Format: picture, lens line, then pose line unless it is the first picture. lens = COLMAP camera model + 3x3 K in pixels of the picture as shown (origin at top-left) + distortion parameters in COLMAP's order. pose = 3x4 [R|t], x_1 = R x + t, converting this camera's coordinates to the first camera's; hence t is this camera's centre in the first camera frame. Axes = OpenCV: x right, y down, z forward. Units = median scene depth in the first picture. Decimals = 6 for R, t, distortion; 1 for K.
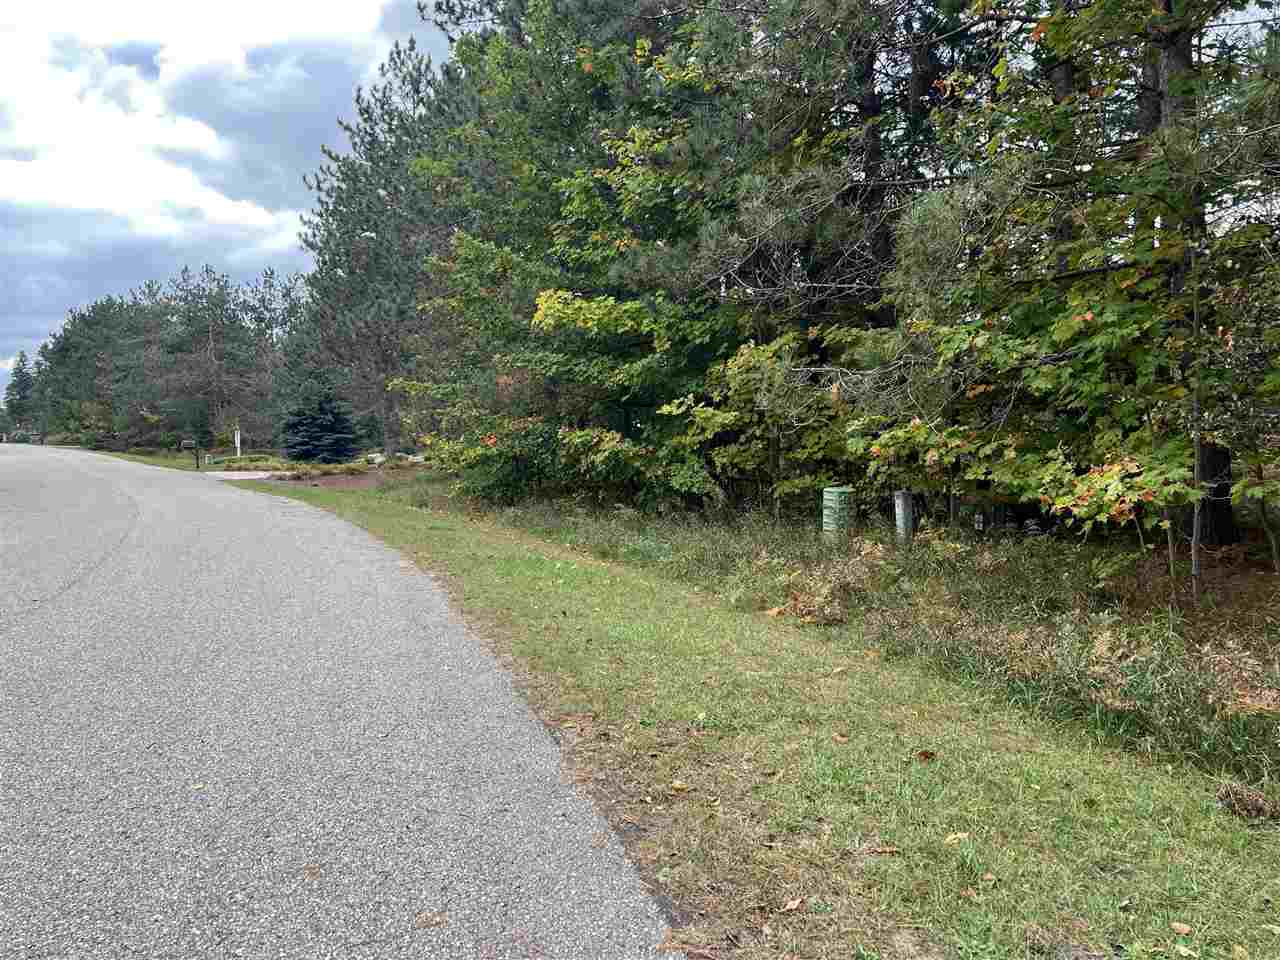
lens RADIAL K [[952.2, 0, 640.0], [0, 952.2, 480.0], [0, 0, 1]] dist [-0.002497, -0.003837]
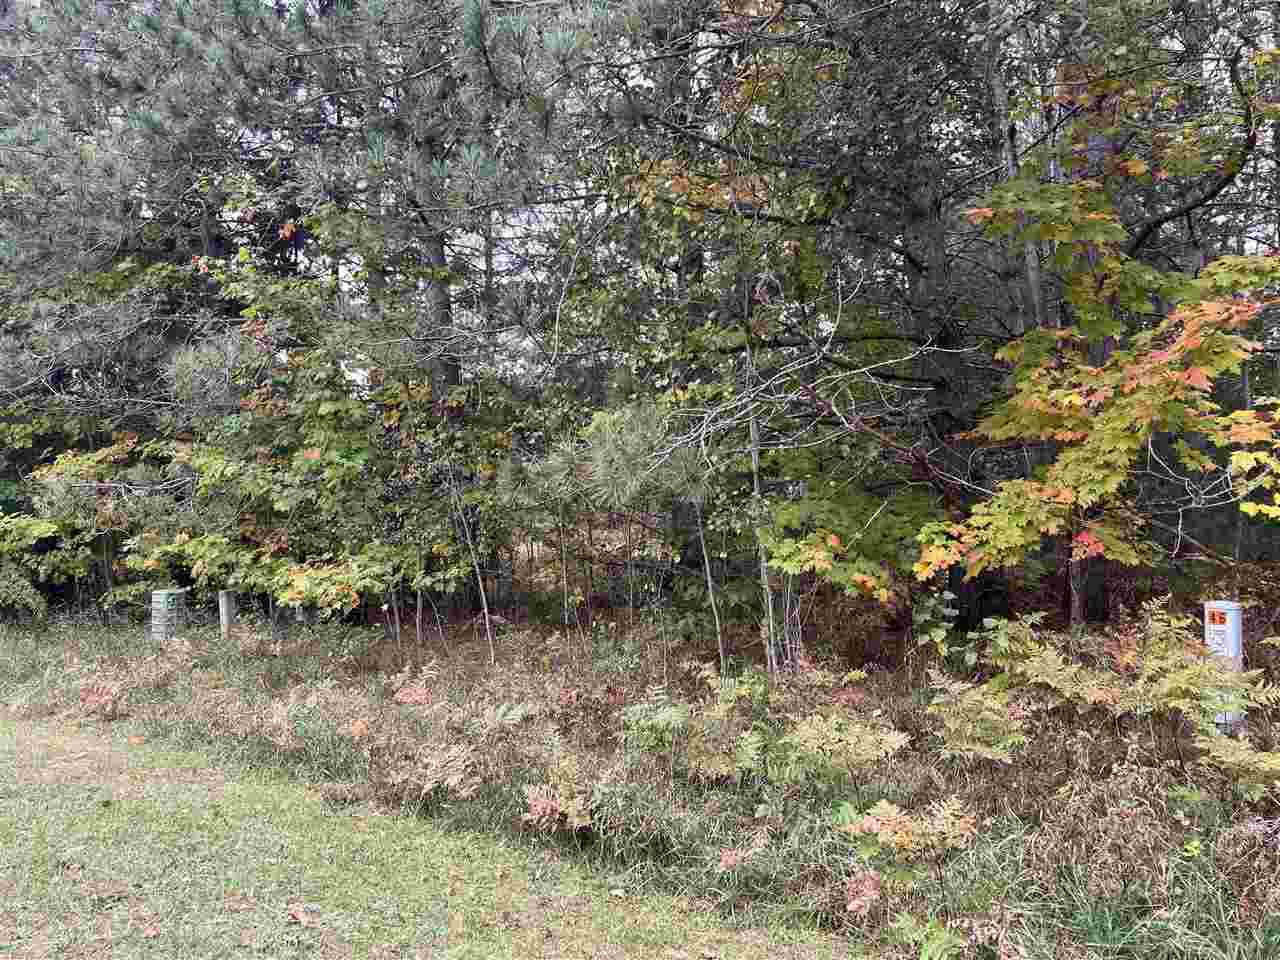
lens RADIAL K [[952.2, 0, 640.0], [0, 952.2, 480.0], [0, 0, 1]] dist [-0.002497, -0.003837]
pose [[0.830967, 0.006172, 0.556287, 0.066784], [0.046216, 0.995716, -0.080084, -0.005386], [-0.554399, 0.092256, 0.827122, -0.195637]]
